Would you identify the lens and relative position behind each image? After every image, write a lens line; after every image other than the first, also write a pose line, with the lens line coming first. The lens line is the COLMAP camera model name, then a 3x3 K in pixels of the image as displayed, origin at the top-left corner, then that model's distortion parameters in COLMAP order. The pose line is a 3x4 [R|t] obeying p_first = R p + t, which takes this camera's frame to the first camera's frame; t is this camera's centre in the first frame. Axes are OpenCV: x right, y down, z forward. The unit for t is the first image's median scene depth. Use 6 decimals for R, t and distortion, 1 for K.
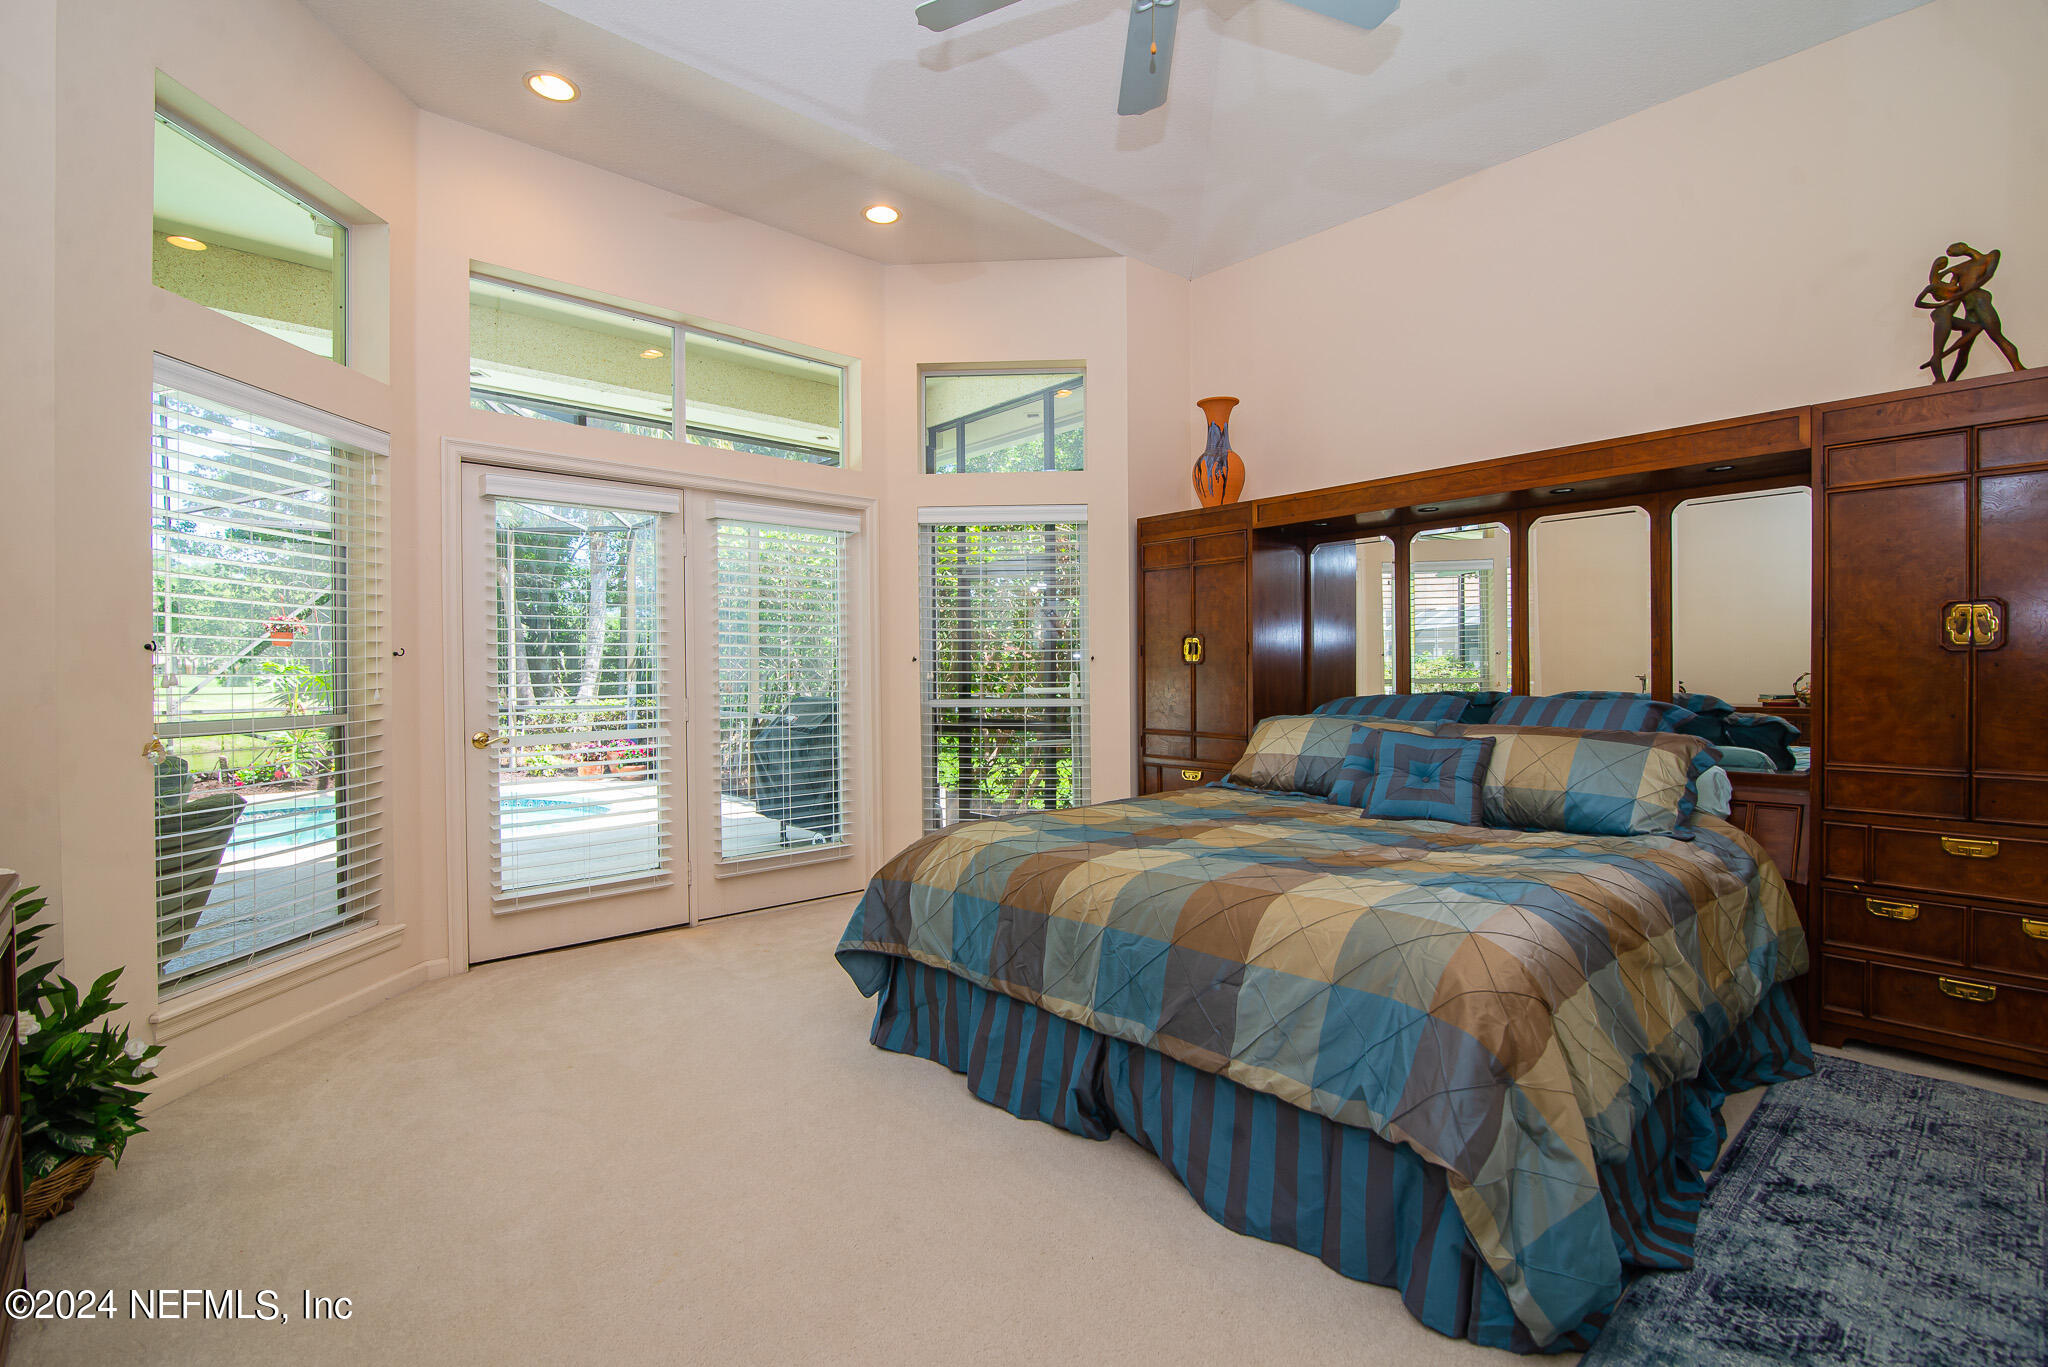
lens RADIAL K [[940.4, 0, 1019.6], [0, 940.4, 684.4], [0, 0, 1]] dist [-0.018619, 0.000293]
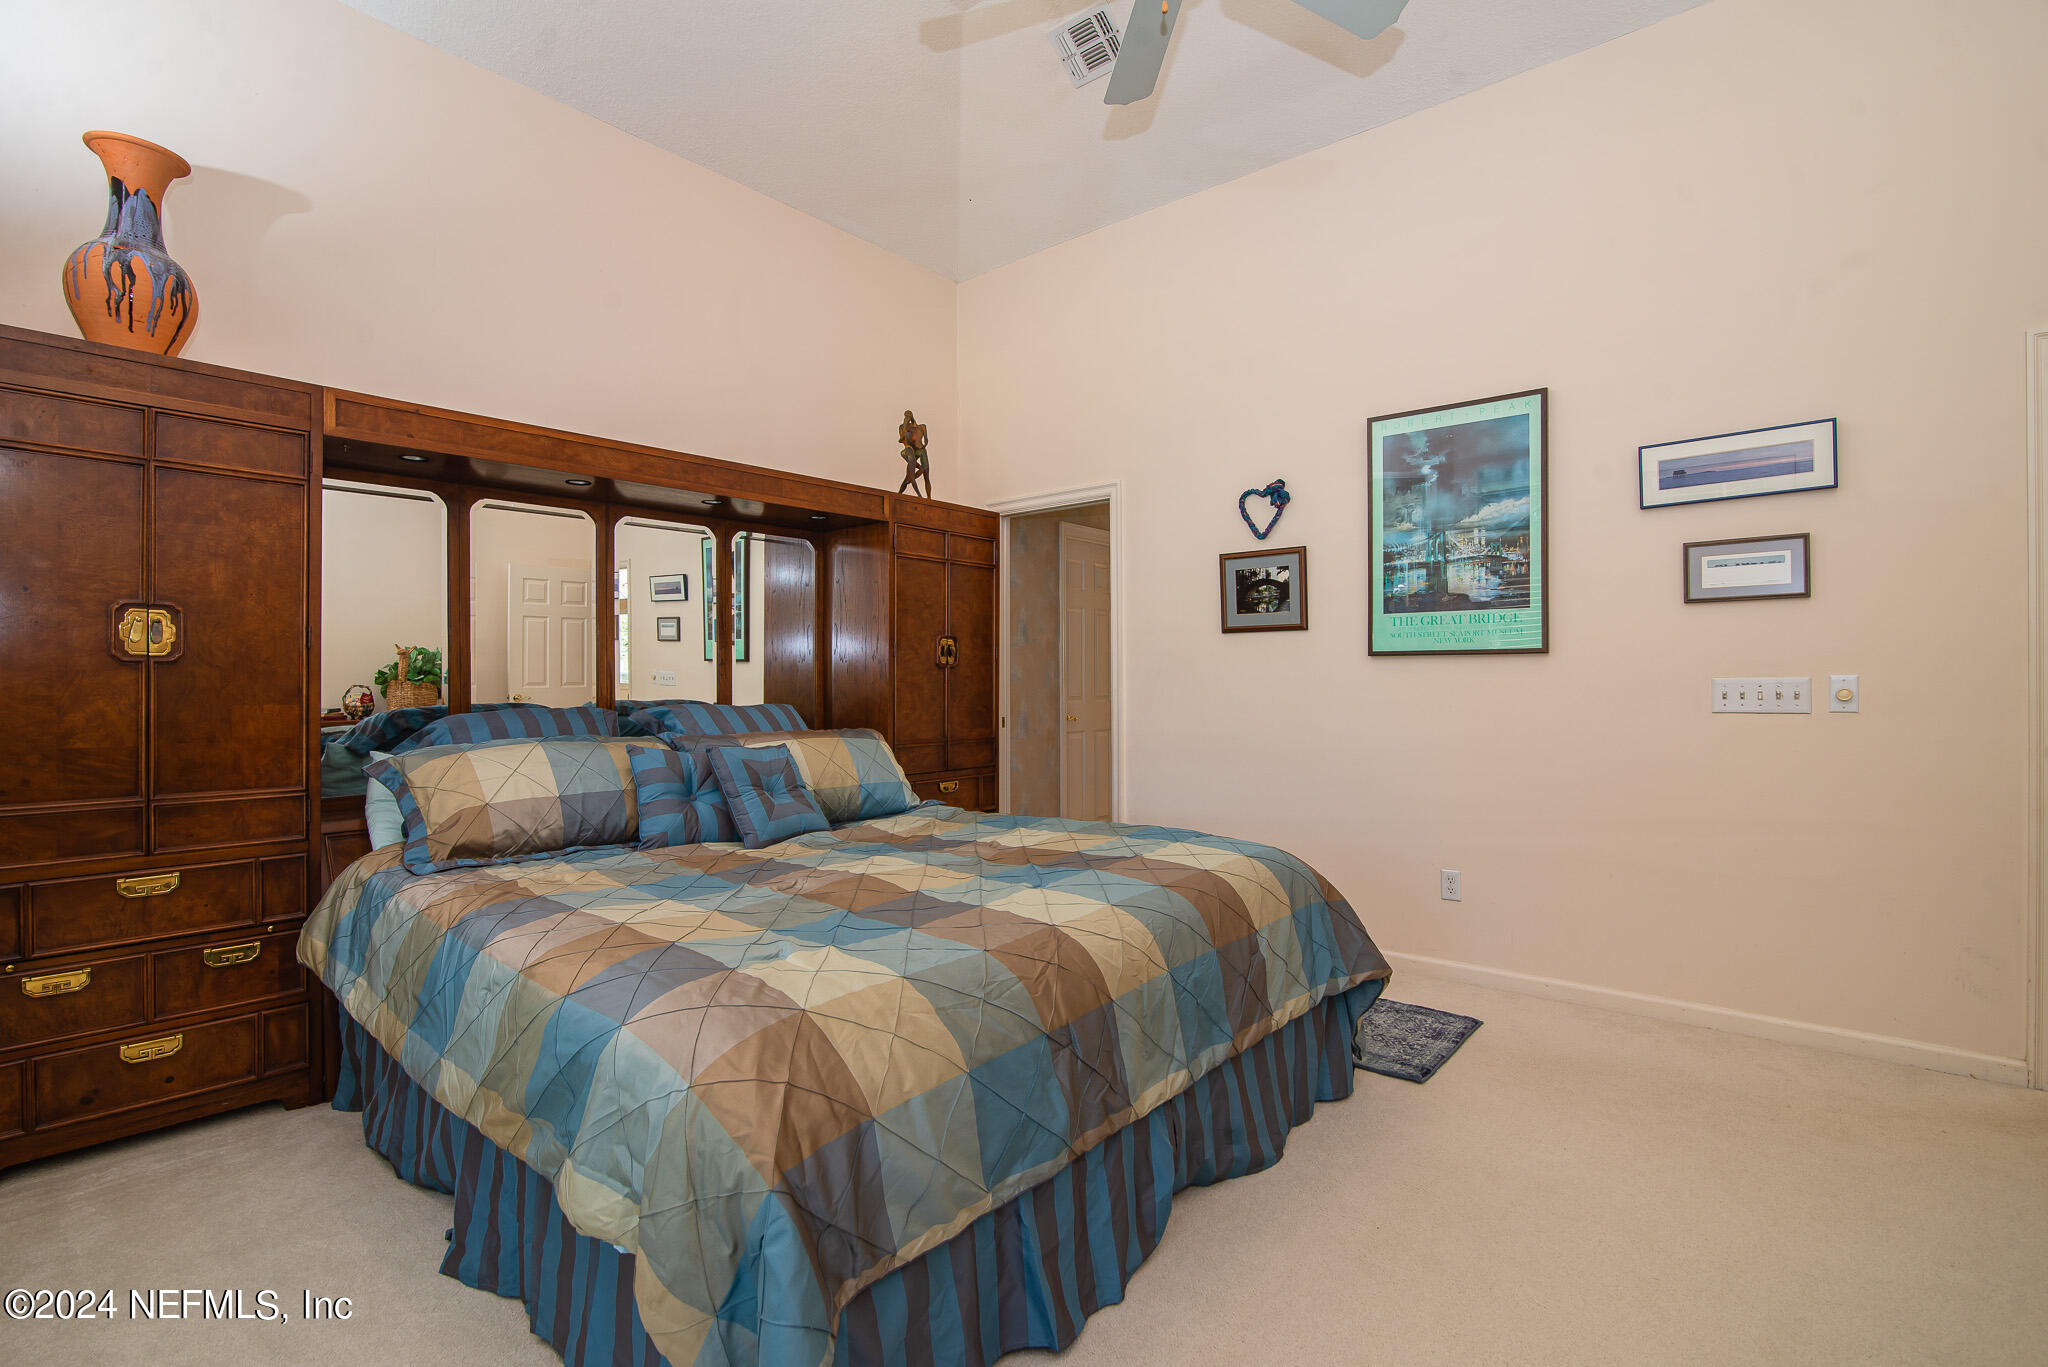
lens RADIAL K [[946.9, 0, 1025.2], [0, 946.9, 688.0], [0, 0, 1]] dist [-0.007131, -0.000702]
pose [[-0.134273, -0.011990, 0.990872, -0.437223], [0.005499, 0.999902, 0.012845, -0.012817], [-0.990929, 0.007174, -0.134194, 0.709741]]
